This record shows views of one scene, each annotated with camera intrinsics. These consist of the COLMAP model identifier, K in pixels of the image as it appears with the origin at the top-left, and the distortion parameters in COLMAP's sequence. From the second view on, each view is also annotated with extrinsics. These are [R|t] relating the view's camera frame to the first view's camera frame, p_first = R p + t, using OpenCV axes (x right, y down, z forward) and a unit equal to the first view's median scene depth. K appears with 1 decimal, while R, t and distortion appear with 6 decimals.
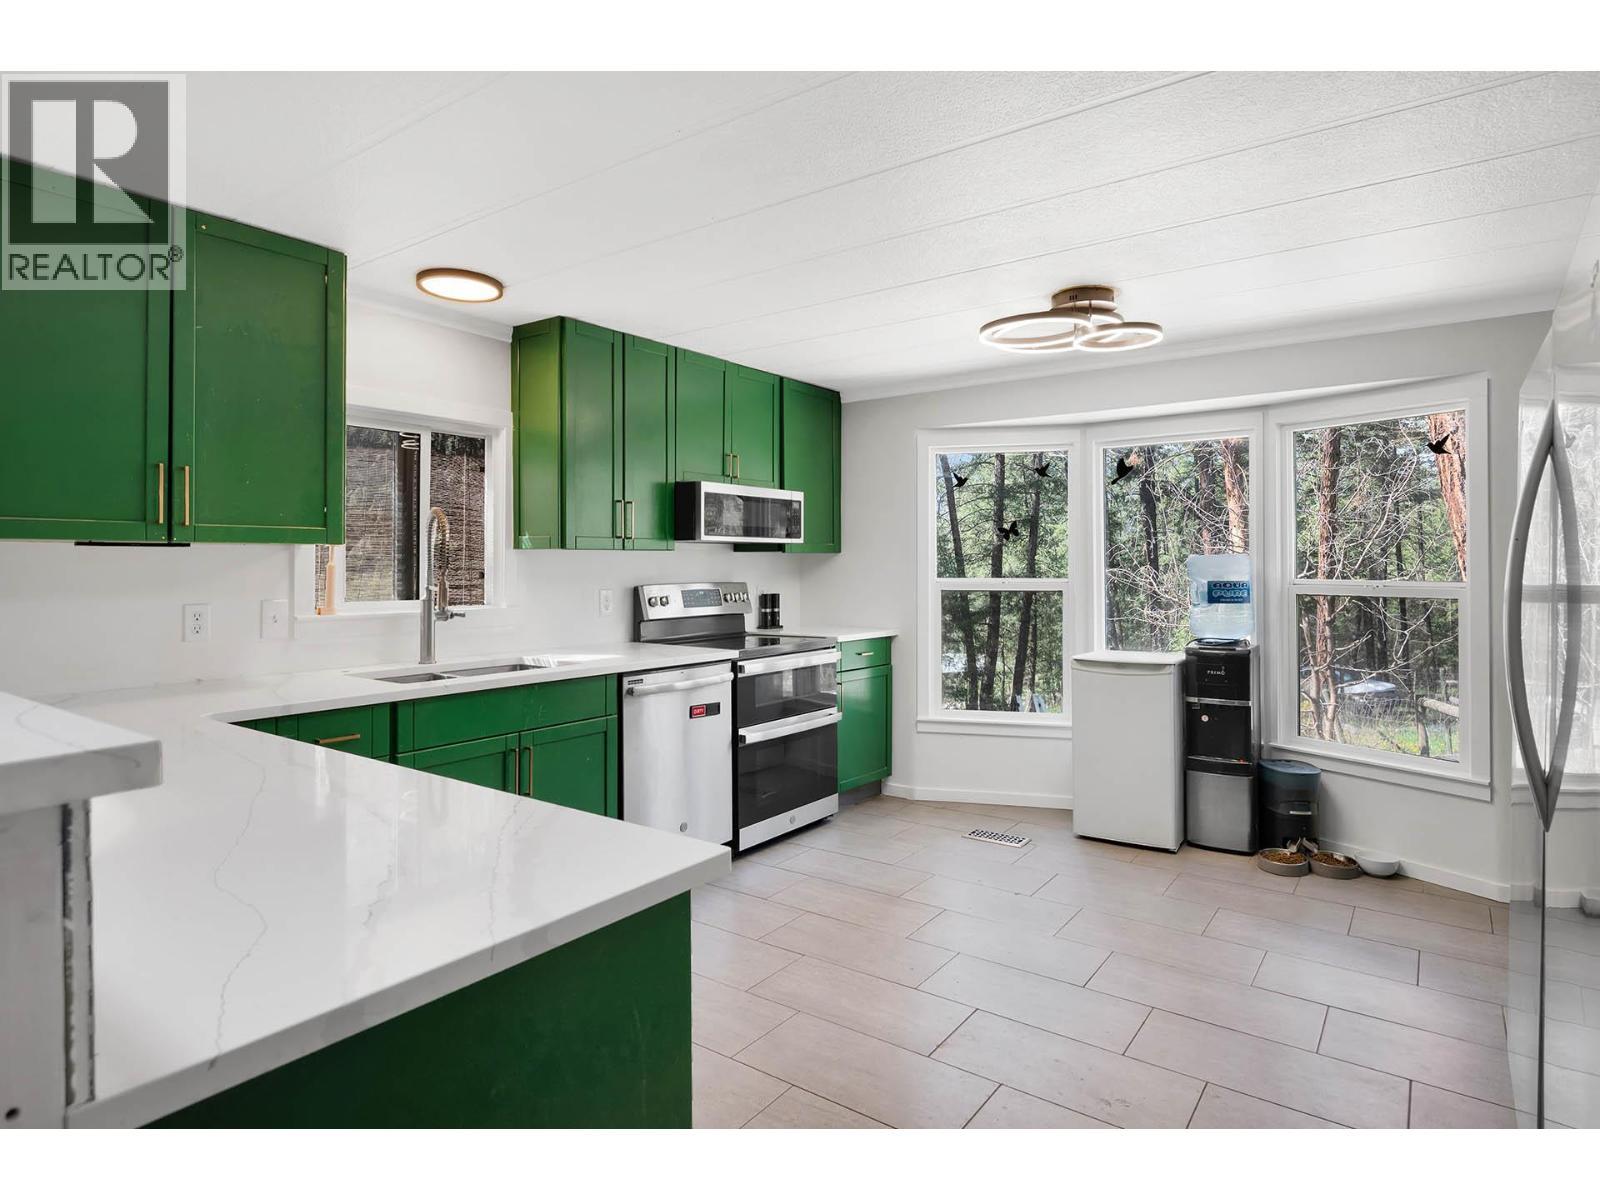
lens RADIAL K [[879.3, 0, 805.2], [0, 879.3, 558.0], [0, 0, 1]] dist [0.000764, -0.000024]
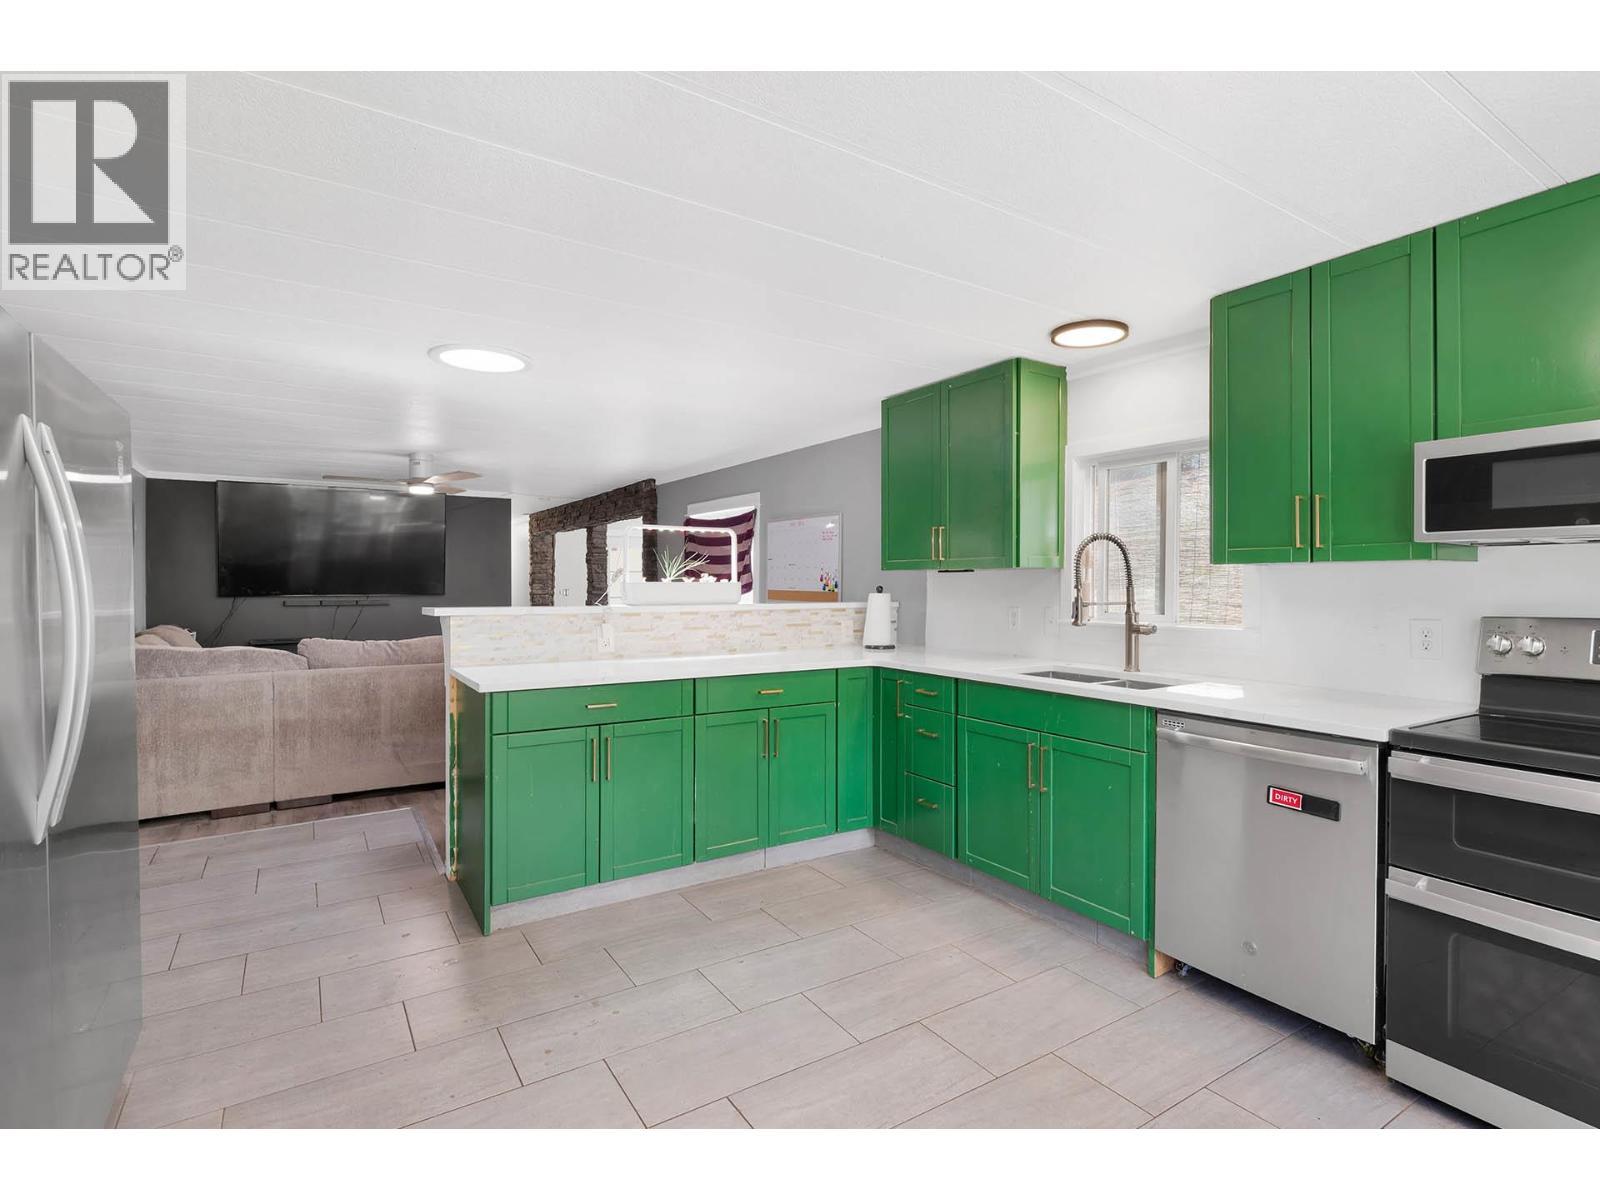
lens RADIAL K [[778.1, 0, 806.6], [0, 778.1, 583.8], [0, 0, 1]] dist [-0.000875, -0.000356]
pose [[-0.360923, 0.000344, -0.932595, 0.522073], [0.004653, 0.999988, -0.001432, 0.007166], [0.932584, -0.004856, -0.360921, 0.799435]]
